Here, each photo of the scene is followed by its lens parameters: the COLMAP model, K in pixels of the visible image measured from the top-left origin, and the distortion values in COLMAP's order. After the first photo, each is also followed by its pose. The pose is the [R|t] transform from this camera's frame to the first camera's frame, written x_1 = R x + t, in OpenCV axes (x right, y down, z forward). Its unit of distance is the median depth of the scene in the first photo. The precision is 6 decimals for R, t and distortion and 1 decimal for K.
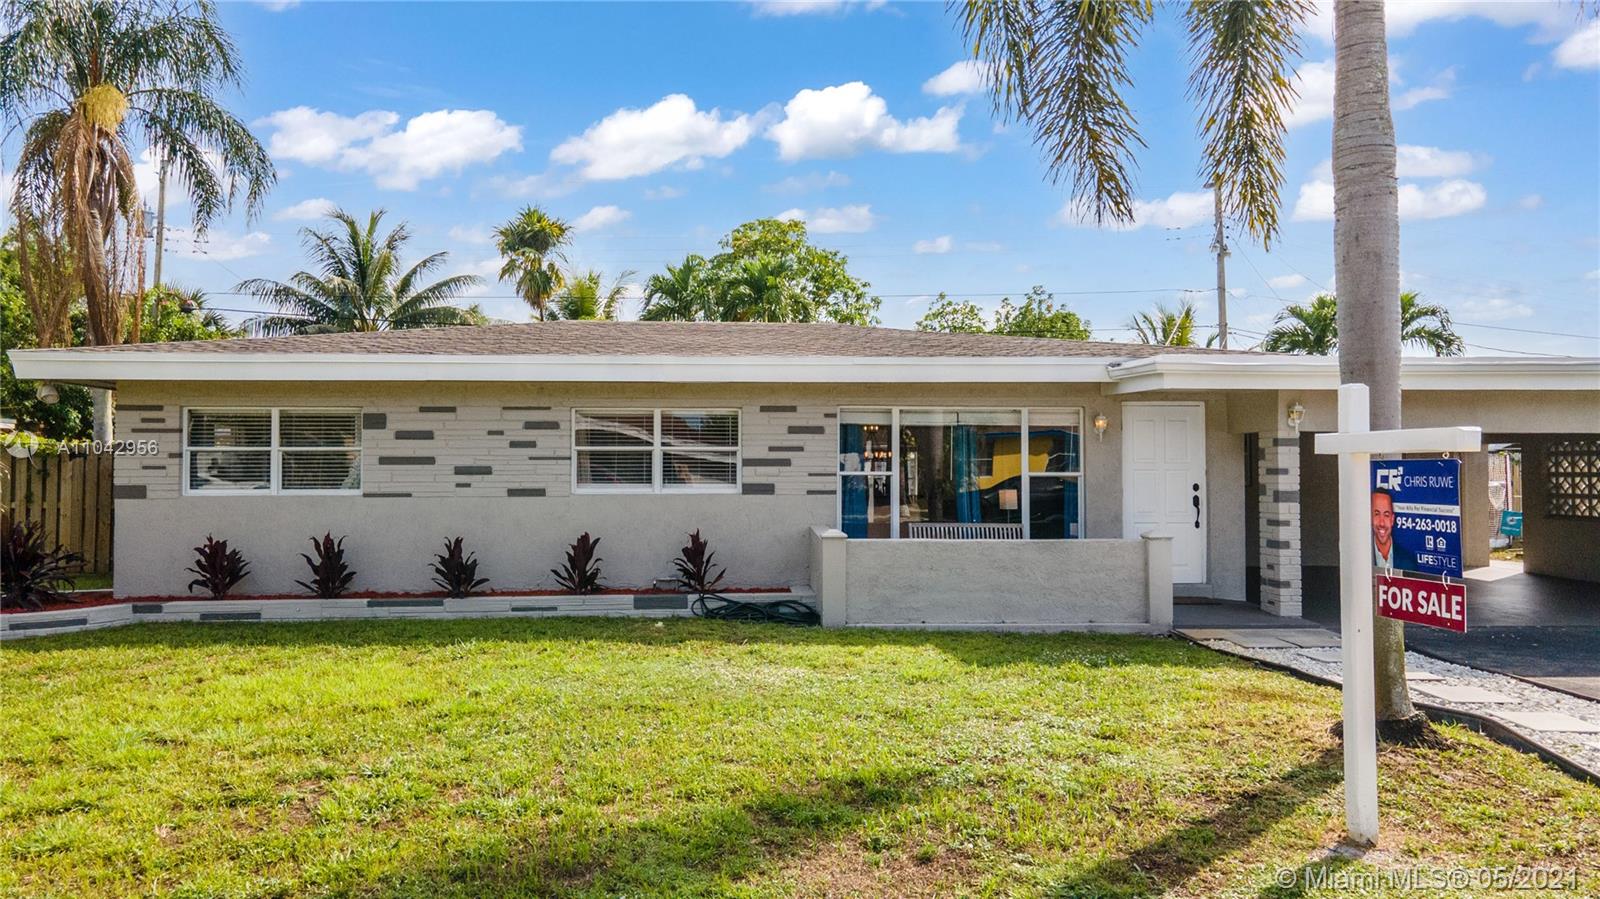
lens RADIAL K [[1163.4, 0, 795.6], [0, 1163.4, 447.7], [0, 0, 1]] dist [0.017093, 0.052619]
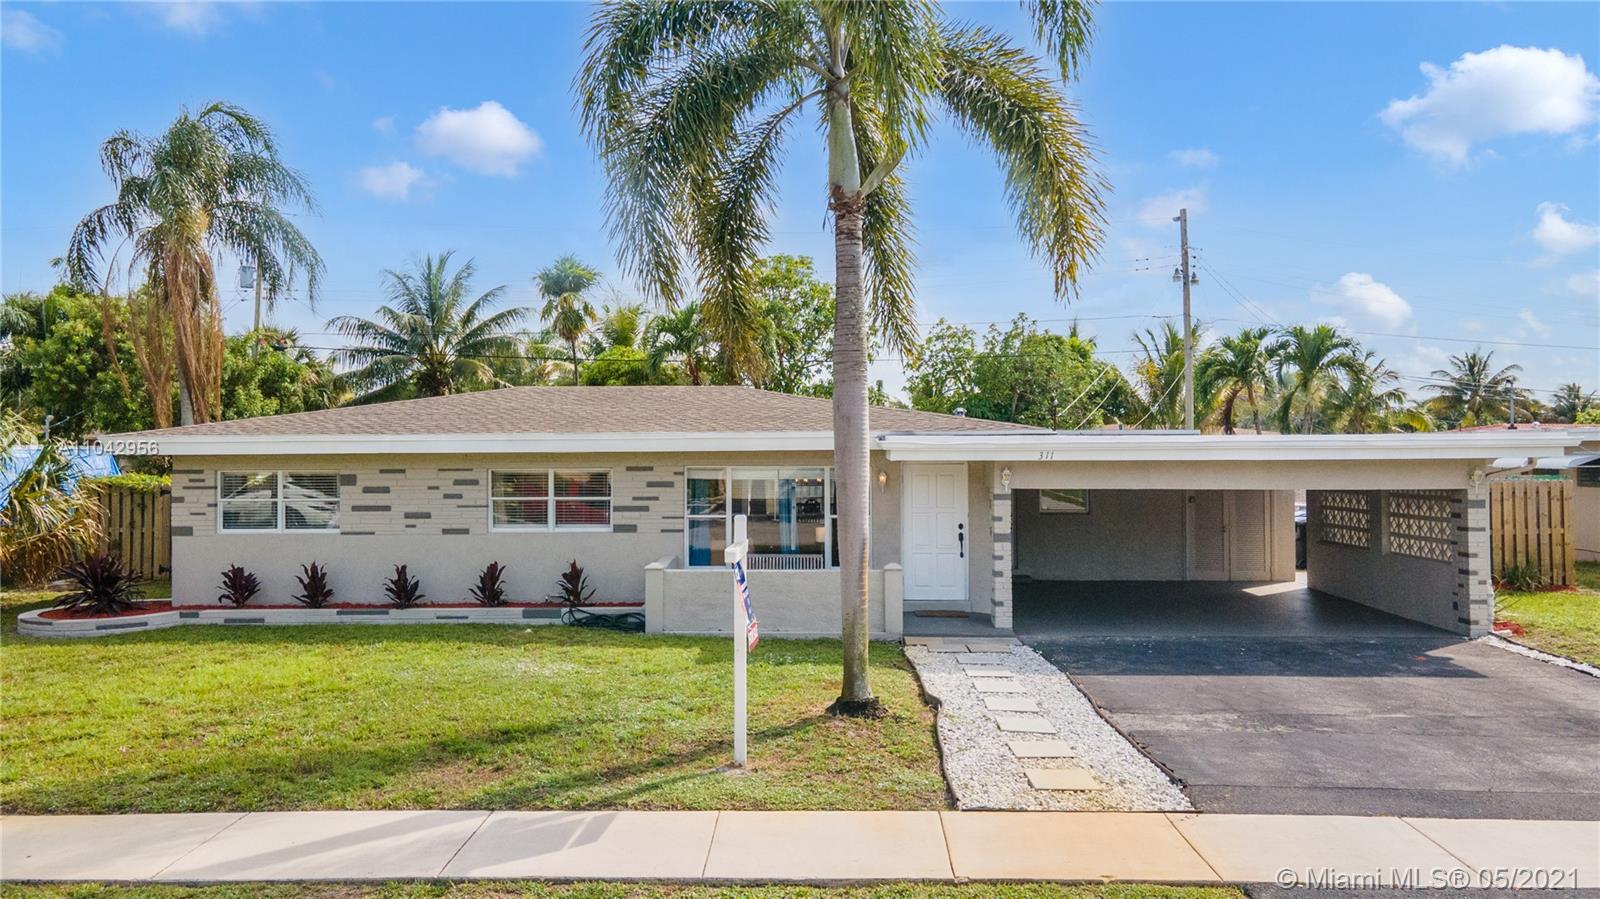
lens RADIAL K [[1163.4, 0, 795.6], [0, 1163.4, 447.7], [0, 0, 1]] dist [0.017093, 0.052619]
pose [[0.994945, -0.004332, -0.100327, 0.307003], [0.005498, 0.999921, 0.011341, -0.073888], [0.100270, -0.011835, 0.994890, -0.326060]]
